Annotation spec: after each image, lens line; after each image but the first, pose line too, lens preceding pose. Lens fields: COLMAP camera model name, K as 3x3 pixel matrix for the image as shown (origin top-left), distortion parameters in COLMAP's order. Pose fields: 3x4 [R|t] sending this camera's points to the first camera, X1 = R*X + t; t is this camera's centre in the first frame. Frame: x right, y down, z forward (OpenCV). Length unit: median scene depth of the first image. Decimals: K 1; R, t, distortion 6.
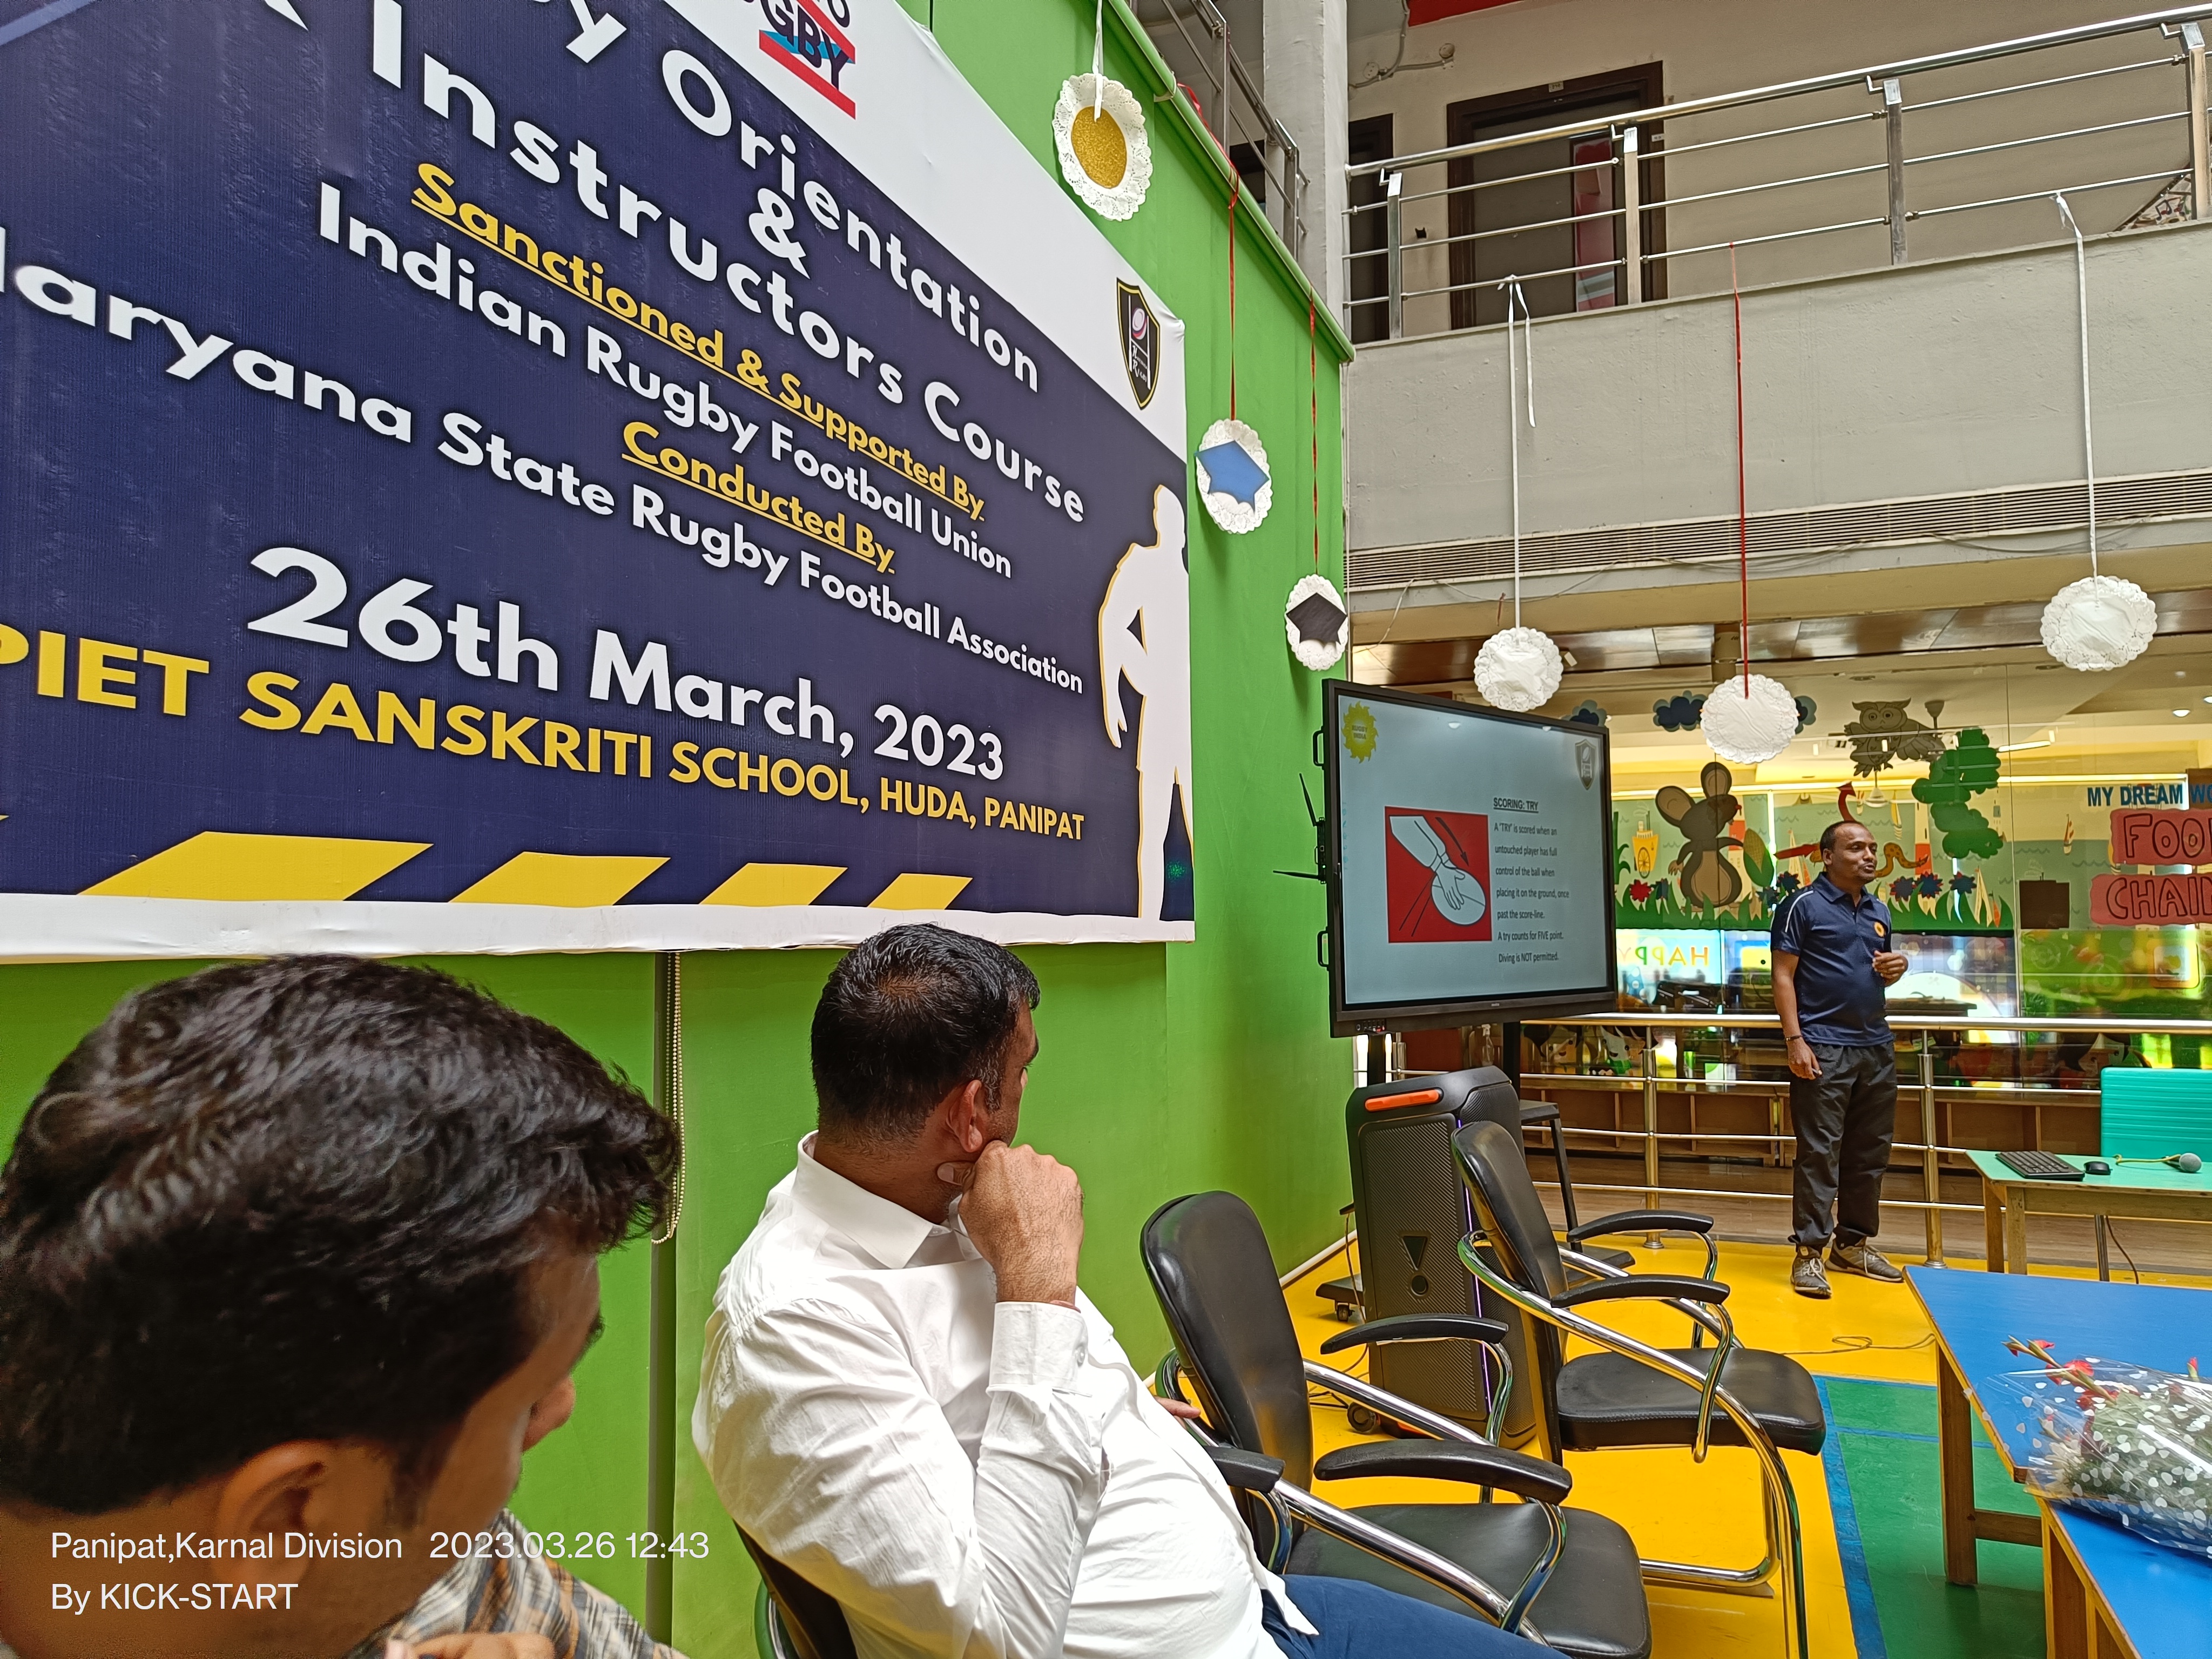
lens RADIAL K [[1540.4, 0, 1106.0], [0, 1540.4, 829.5], [0, 0, 1]] dist [-0.000013, -0.000868]
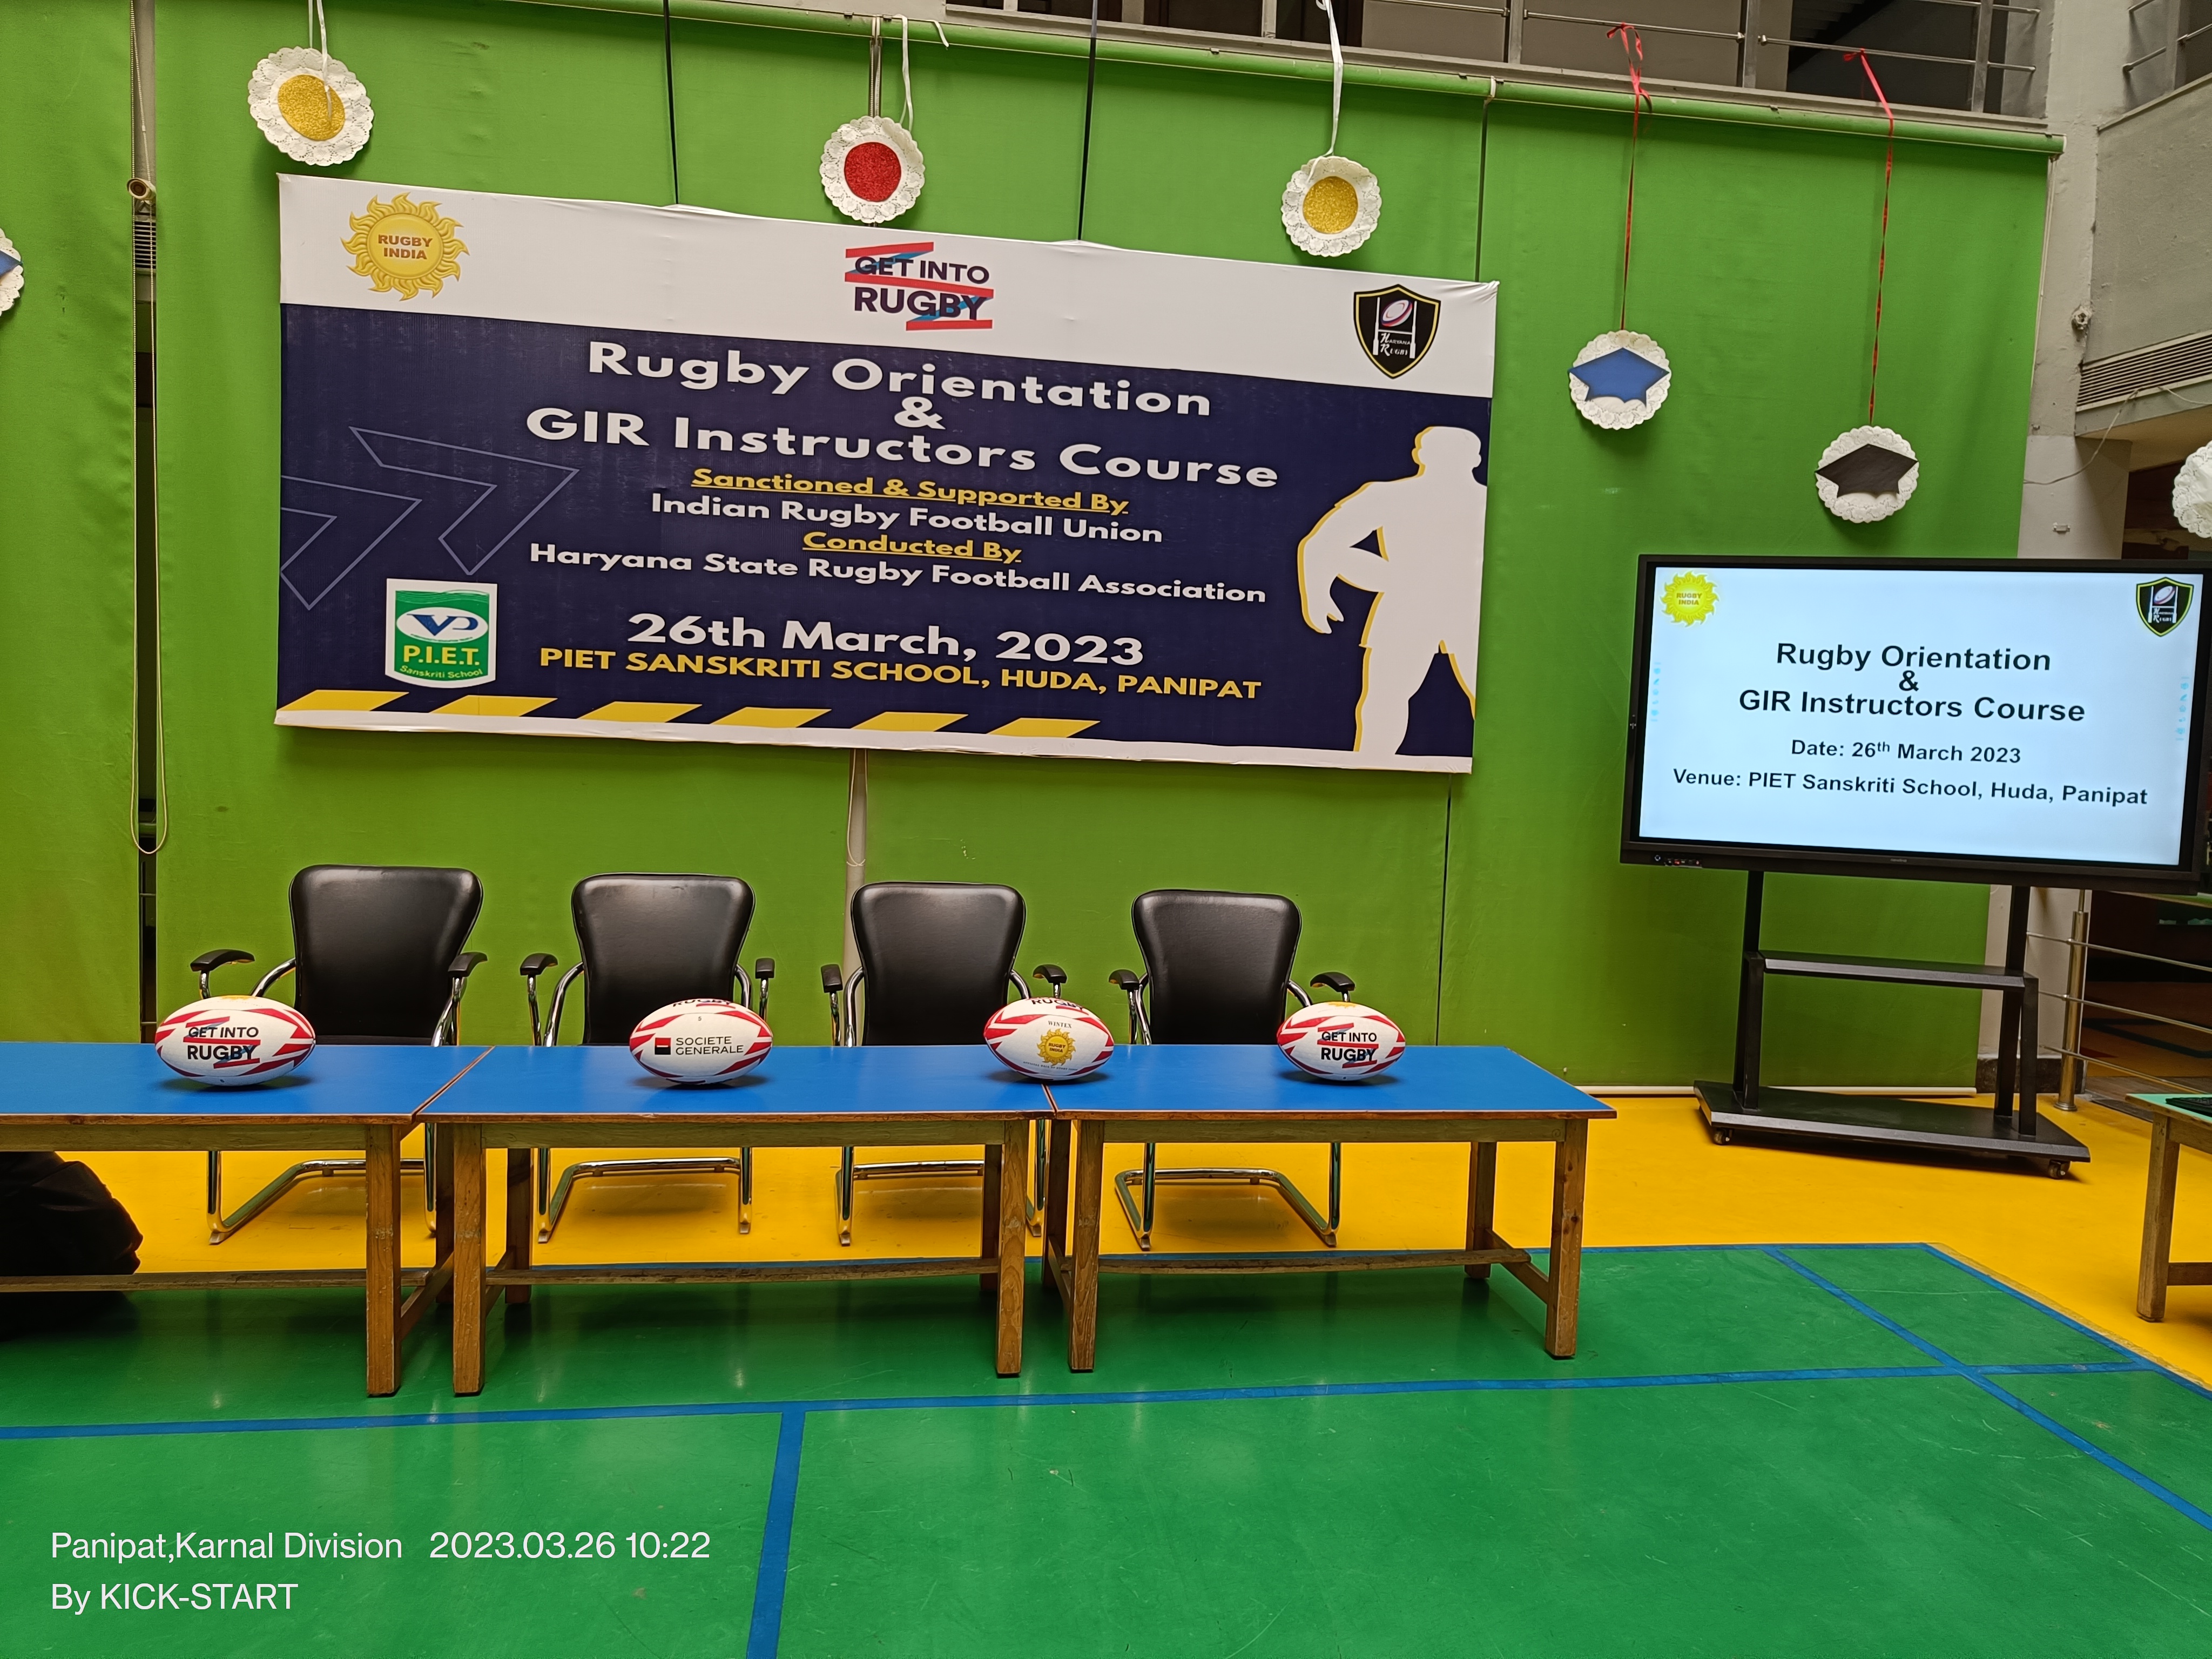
lens RADIAL K [[1535.4, 0, 1131.6], [0, 1535.4, 841.6], [0, 0, 1]] dist [0.003118, -0.005423]
pose [[0.515343, 0.093745, -0.851841, 1.823799], [0.012196, 0.993096, 0.116668, -0.046420], [0.856897, -0.070513, 0.510642, 0.126658]]
